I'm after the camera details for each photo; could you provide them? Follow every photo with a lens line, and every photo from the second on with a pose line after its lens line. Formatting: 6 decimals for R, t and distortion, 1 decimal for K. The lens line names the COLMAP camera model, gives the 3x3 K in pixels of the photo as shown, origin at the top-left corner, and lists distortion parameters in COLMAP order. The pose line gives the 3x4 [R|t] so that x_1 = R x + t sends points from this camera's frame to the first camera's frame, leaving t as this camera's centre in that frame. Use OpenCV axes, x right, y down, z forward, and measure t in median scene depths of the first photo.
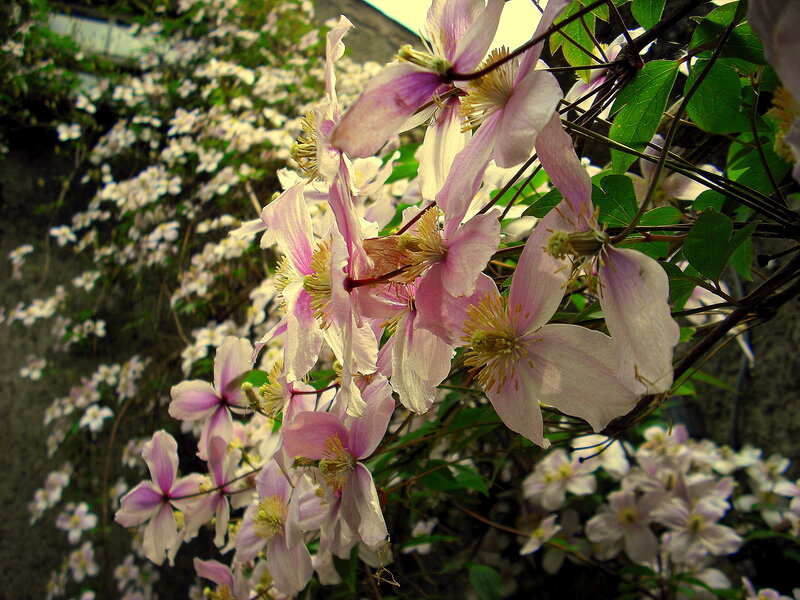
lens RADIAL K [[884.8, 0, 400.0], [0, 884.8, 300.0], [0, 0, 1]] dist [-0.141586, -0.004138]
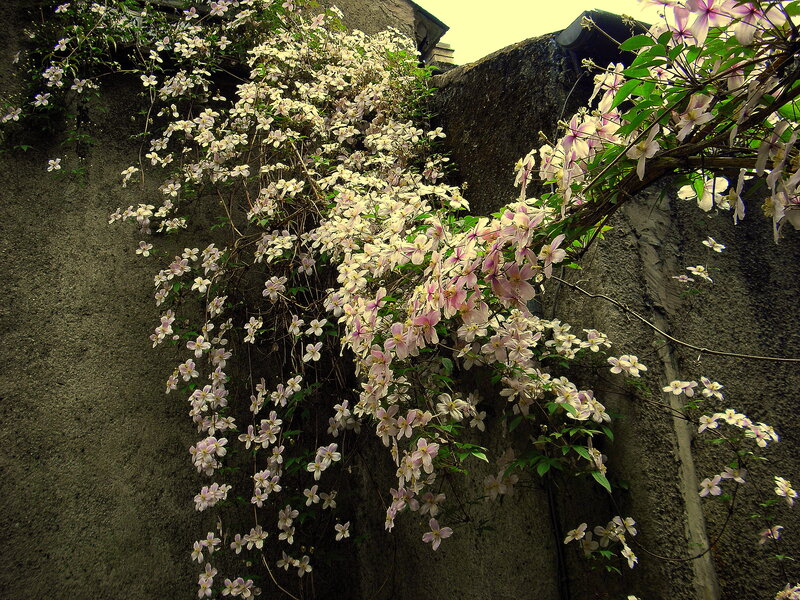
lens RADIAL K [[884.8, 0, 400.0], [0, 884.8, 300.0], [0, 0, 1]] dist [-0.141586, -0.004138]
pose [[0.994945, 0.034230, 0.094405, -0.115393], [-0.050395, 0.983356, 0.174560, -0.134528], [-0.086858, -0.178435, 0.980110, -0.627115]]
